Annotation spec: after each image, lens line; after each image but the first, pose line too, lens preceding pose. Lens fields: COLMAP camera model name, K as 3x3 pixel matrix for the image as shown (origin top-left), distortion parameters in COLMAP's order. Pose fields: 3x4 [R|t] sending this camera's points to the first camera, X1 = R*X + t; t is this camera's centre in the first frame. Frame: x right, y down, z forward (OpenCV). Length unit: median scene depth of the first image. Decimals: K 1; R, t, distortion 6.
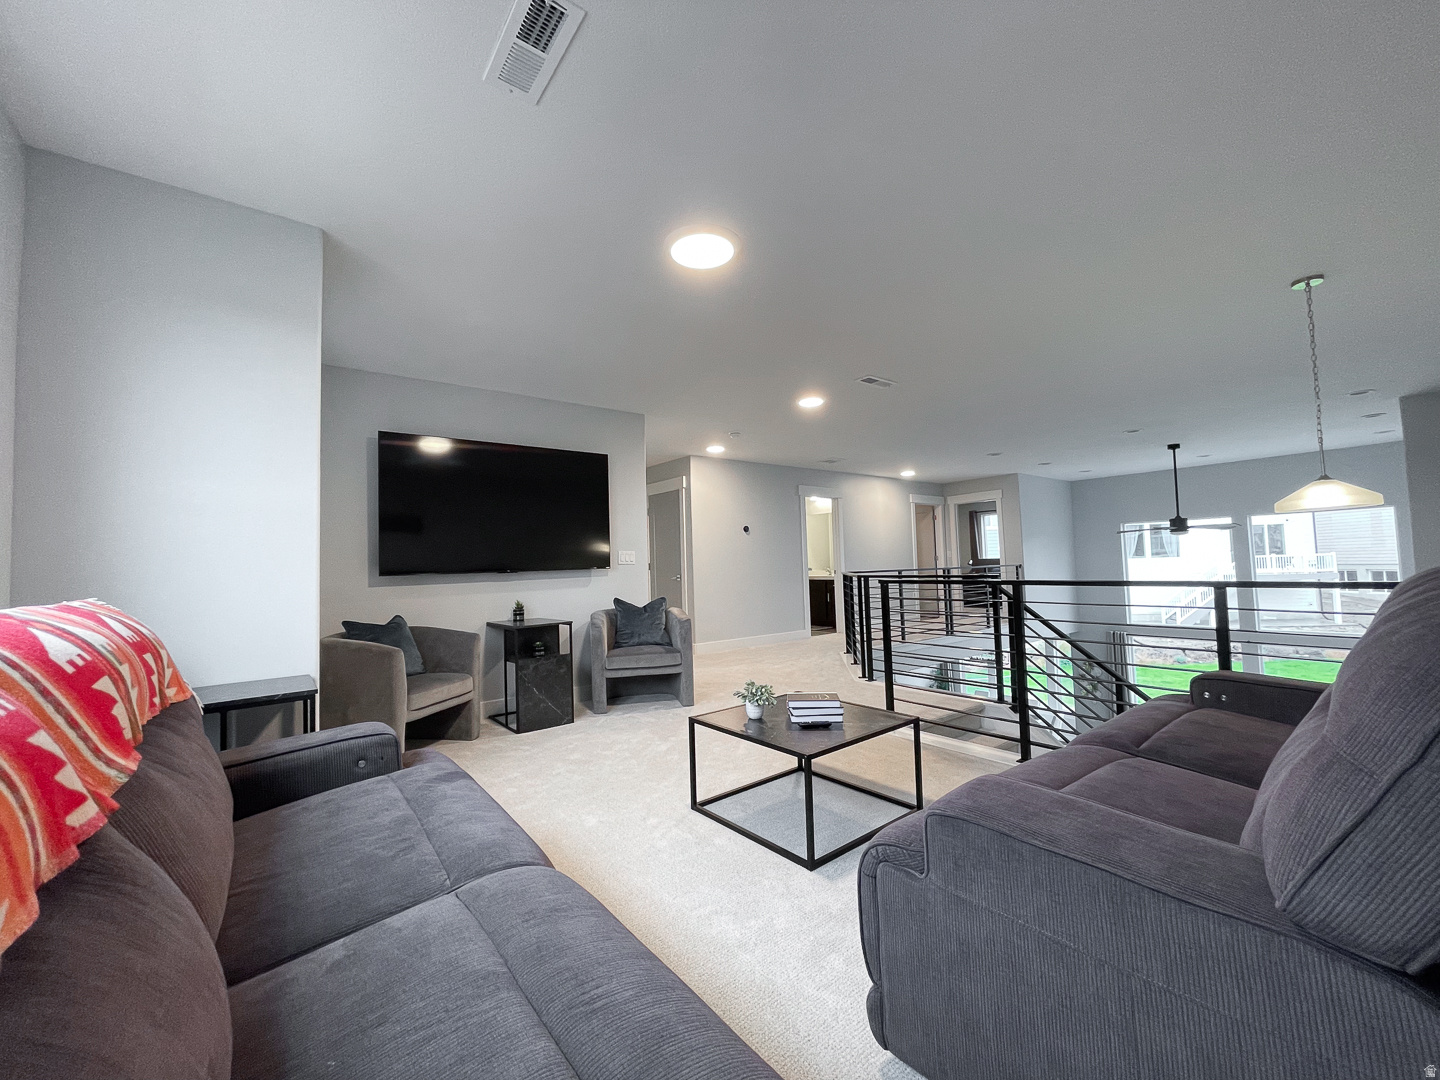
lens RADIAL K [[580.9, 0, 721.4], [0, 580.9, 533.0], [0, 0, 1]] dist [-0.002982, -0.000219]
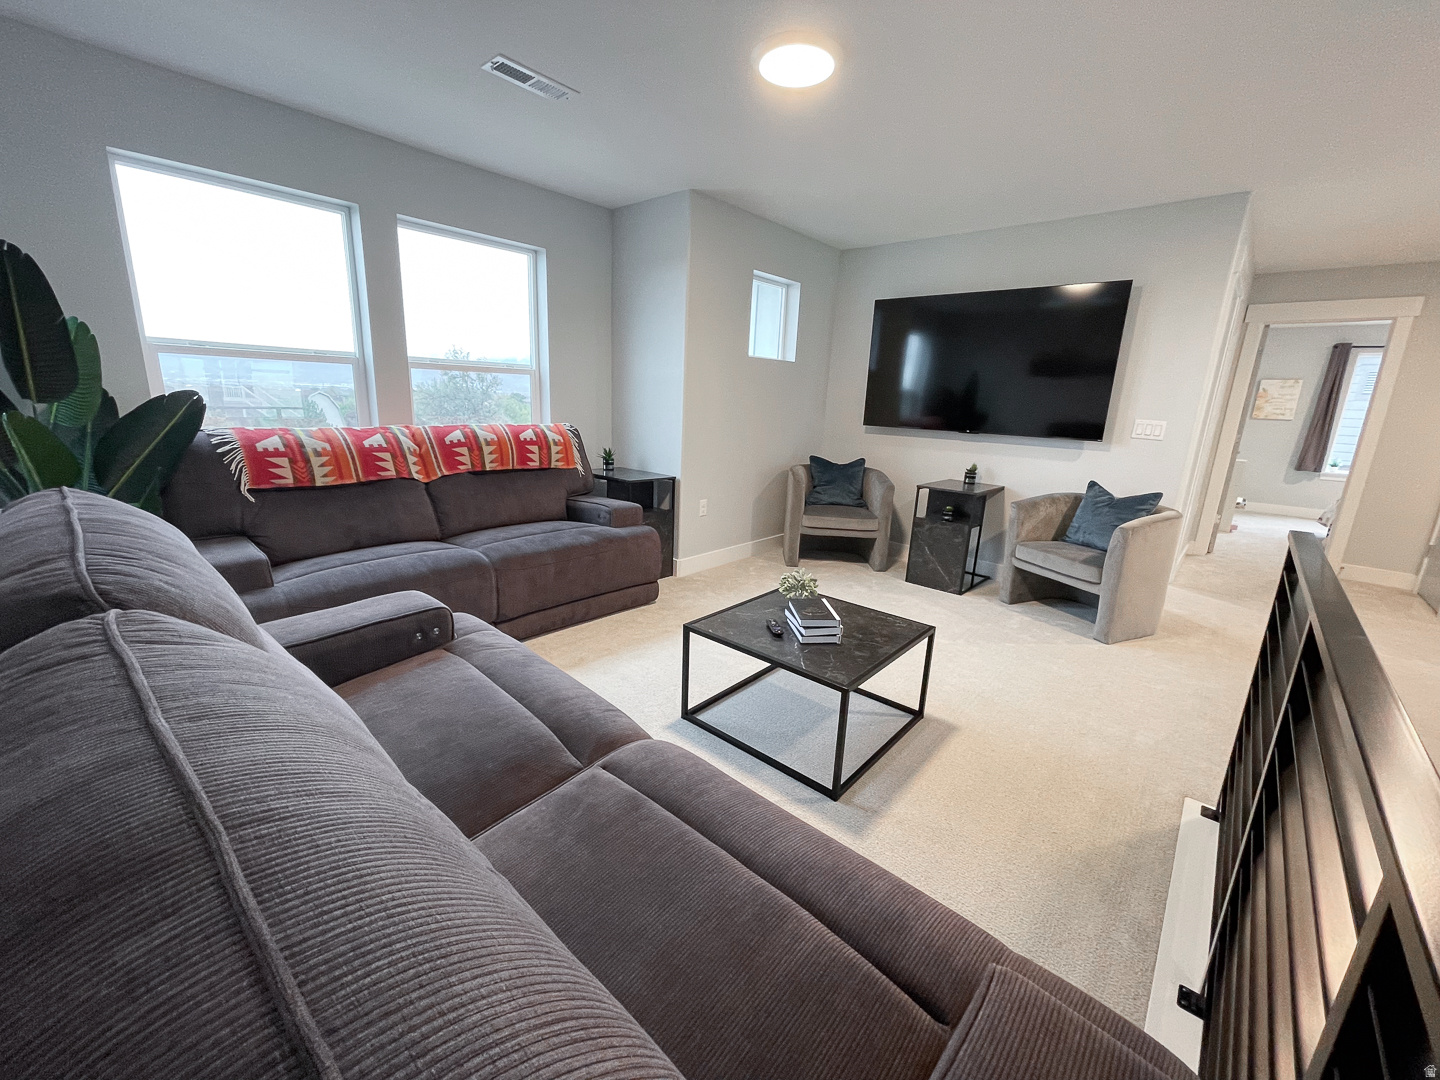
lens RADIAL K [[580.9, 0, 718.6], [0, 580.9, 535.5], [0, 0, 1]] dist [-0.002982, -0.000219]
pose [[0.171506, 0.269034, -0.947738, 0.550330], [0.006781, 0.961646, 0.274209, -0.037914], [0.985160, -0.053455, 0.163104, 0.429732]]
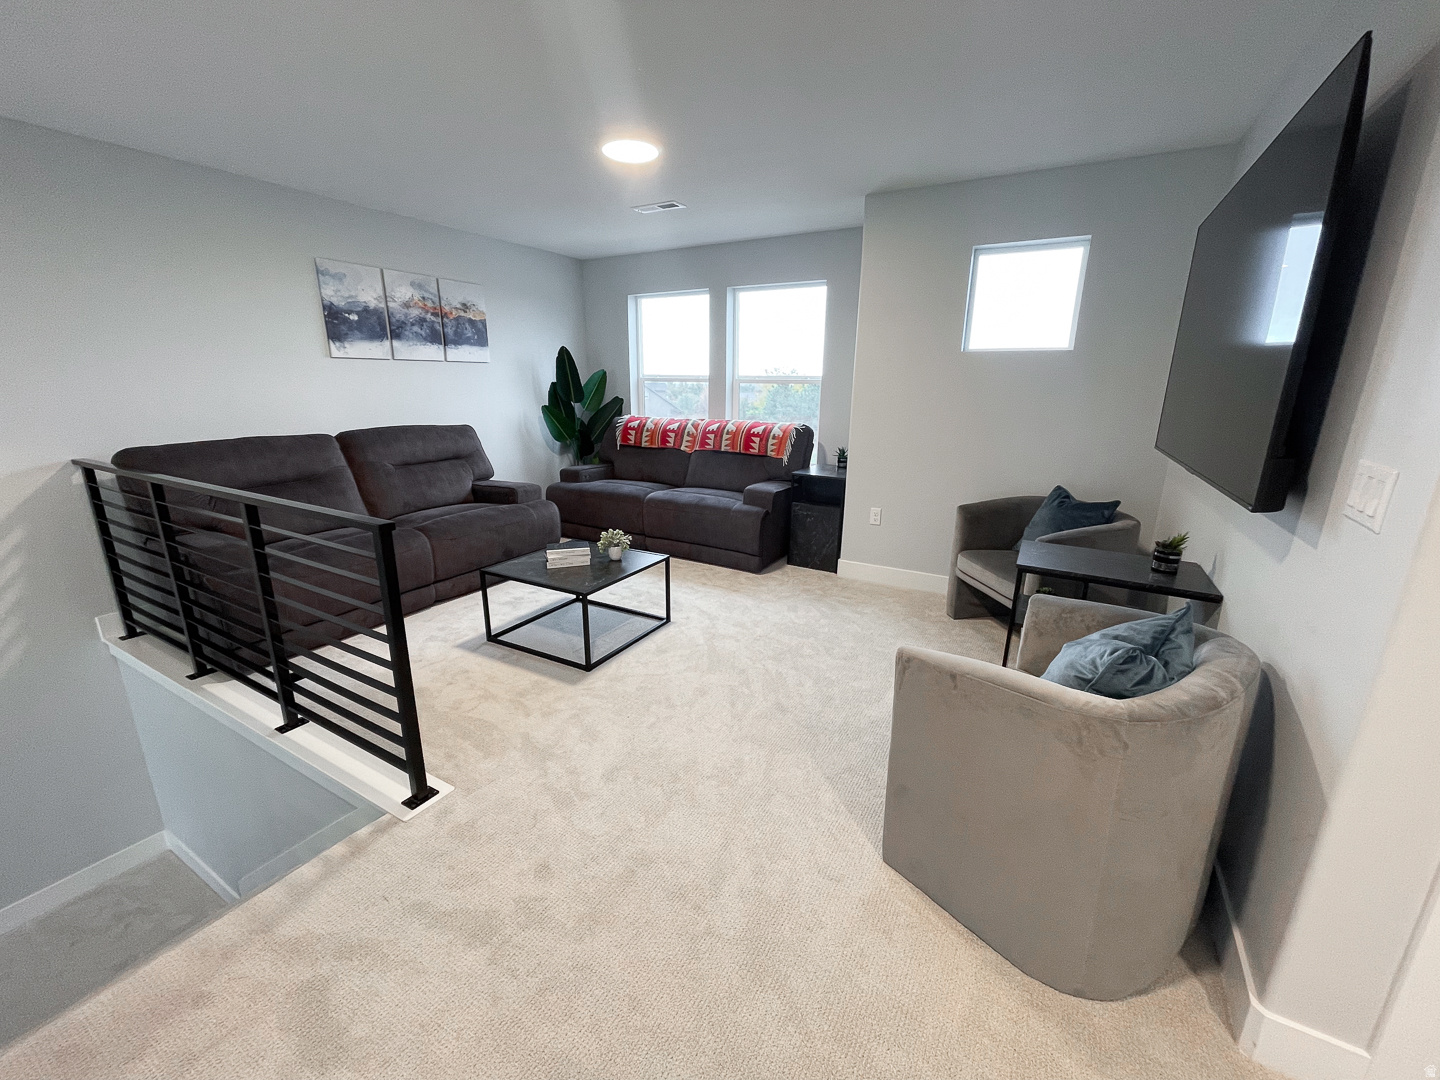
lens RADIAL K [[580.9, 0, 720.6], [0, 580.9, 536.4], [0, 0, 1]] dist [-0.002982, -0.000219]
pose [[-0.921419, 0.134147, -0.364679, 0.187951], [0.048750, 0.971011, 0.234009, -0.016699], [0.385499, 0.197842, -0.901249, 1.328930]]
